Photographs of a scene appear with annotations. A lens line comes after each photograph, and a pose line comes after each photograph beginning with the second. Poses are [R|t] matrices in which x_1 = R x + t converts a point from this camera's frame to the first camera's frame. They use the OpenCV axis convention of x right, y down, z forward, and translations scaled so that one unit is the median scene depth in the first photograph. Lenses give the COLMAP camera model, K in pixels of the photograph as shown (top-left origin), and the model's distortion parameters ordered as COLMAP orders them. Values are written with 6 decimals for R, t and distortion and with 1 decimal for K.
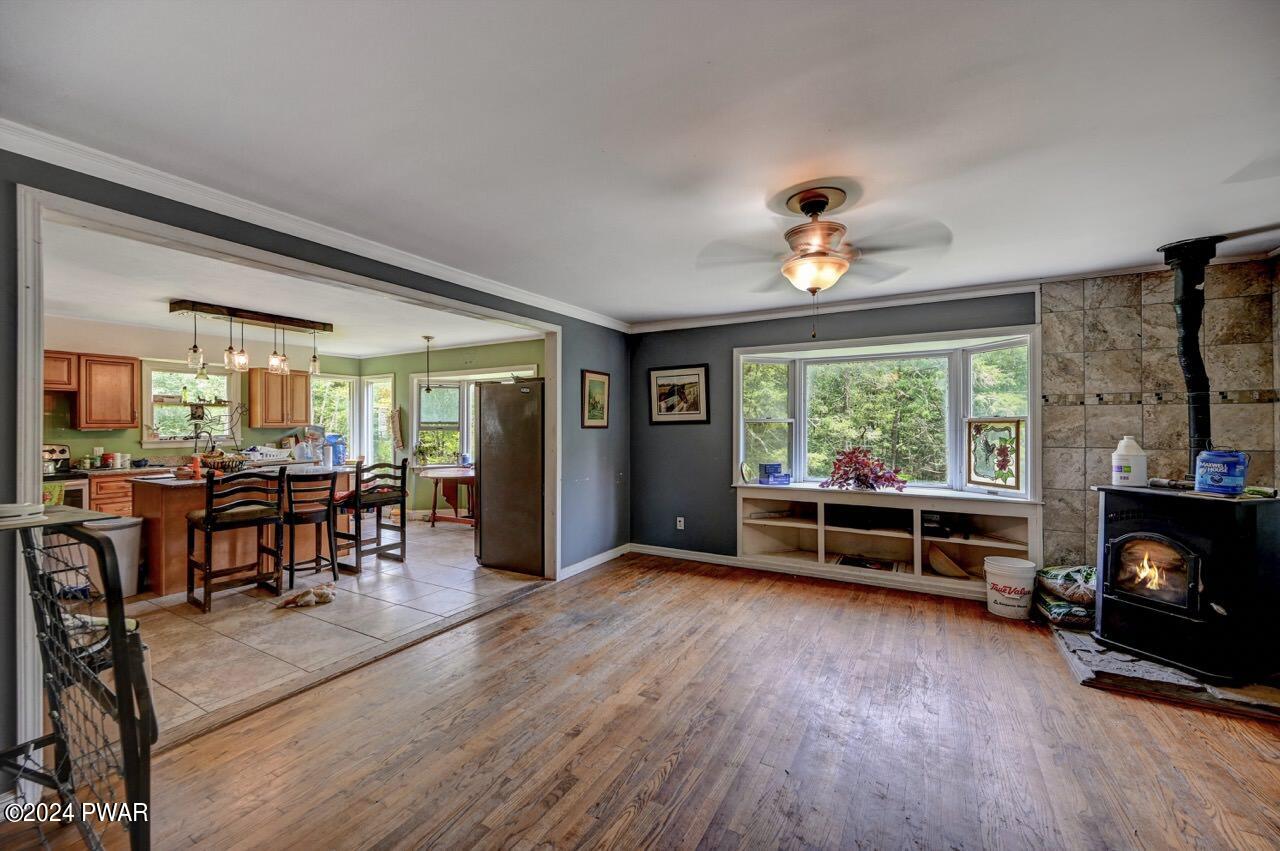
lens RADIAL K [[510.9, 0, 638.9], [0, 510.9, 425.8], [0, 0, 1]] dist [-0.005889, 0.001265]
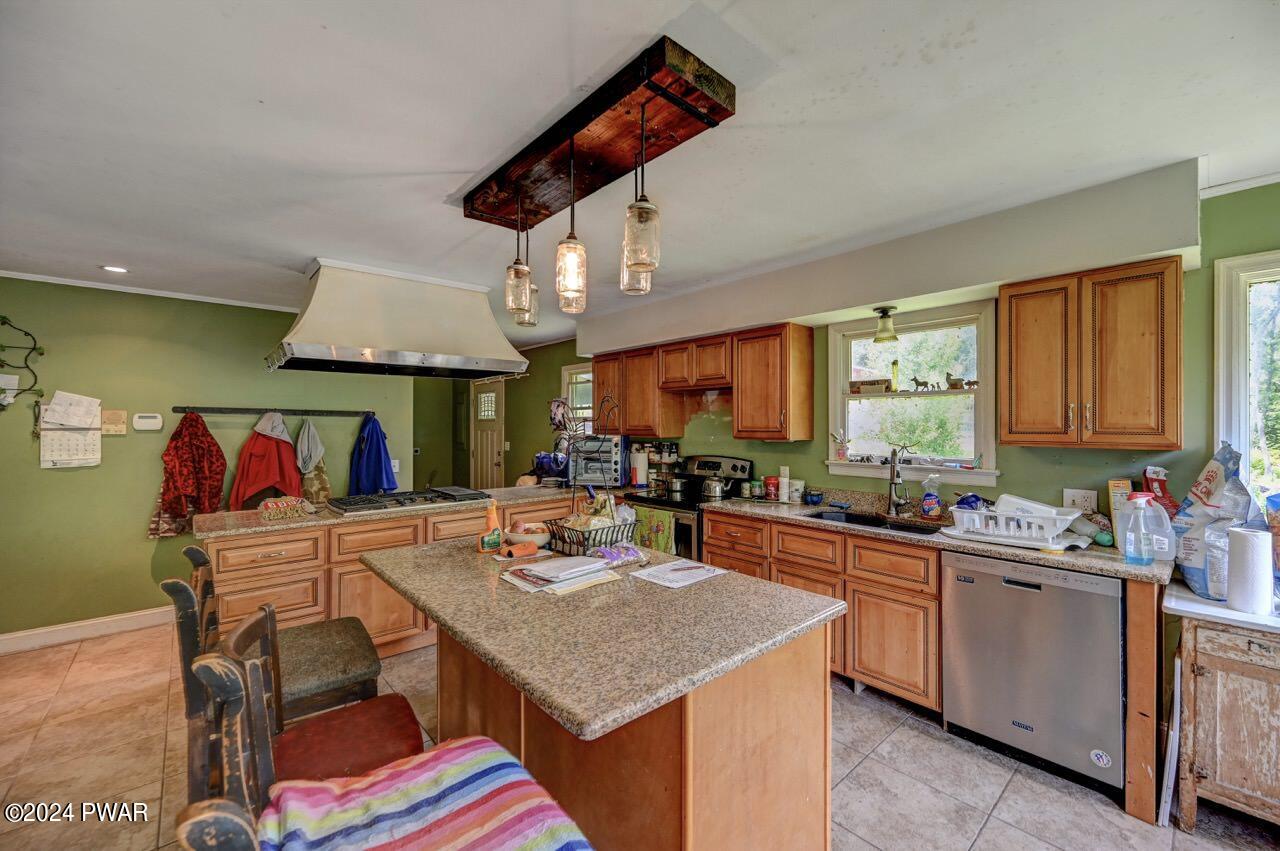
lens RADIAL K [[510.9, 0, 642.2], [0, 510.9, 428.0], [0, 0, 1]] dist [-0.005889, 0.001265]
pose [[-0.316774, 0.009926, -0.948449, -0.432798], [0.001496, 0.999949, 0.009965, -0.019332], [0.948500, 0.001738, -0.316773, 1.249166]]
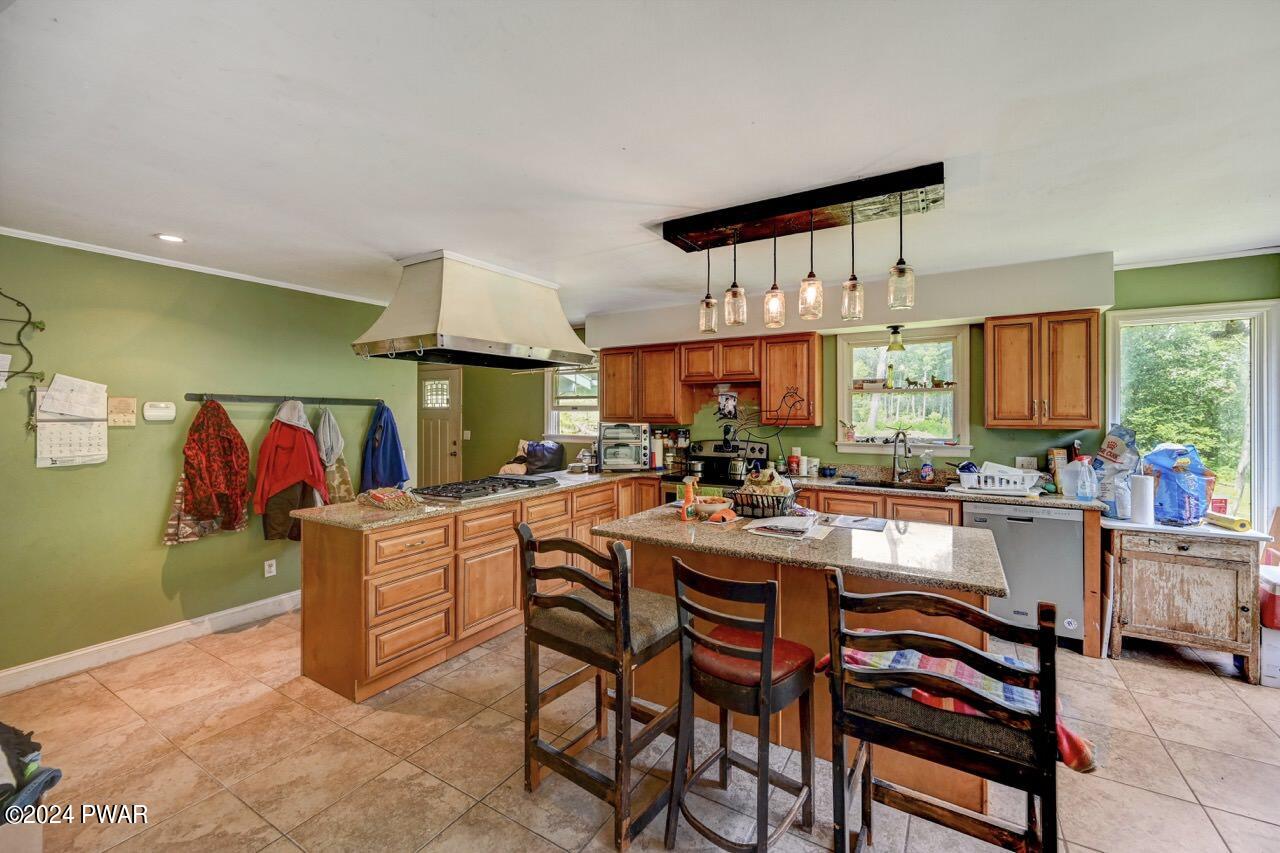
lens RADIAL K [[516.8, 0, 639.5], [0, 516.8, 415.9], [0, 0, 1]] dist [-0.003353, 0.000480]
pose [[-0.027508, 0.011079, -0.999560, -0.256706], [0.001135, 0.999938, 0.011052, -0.022774], [0.999621, -0.000830, -0.027519, 0.925049]]
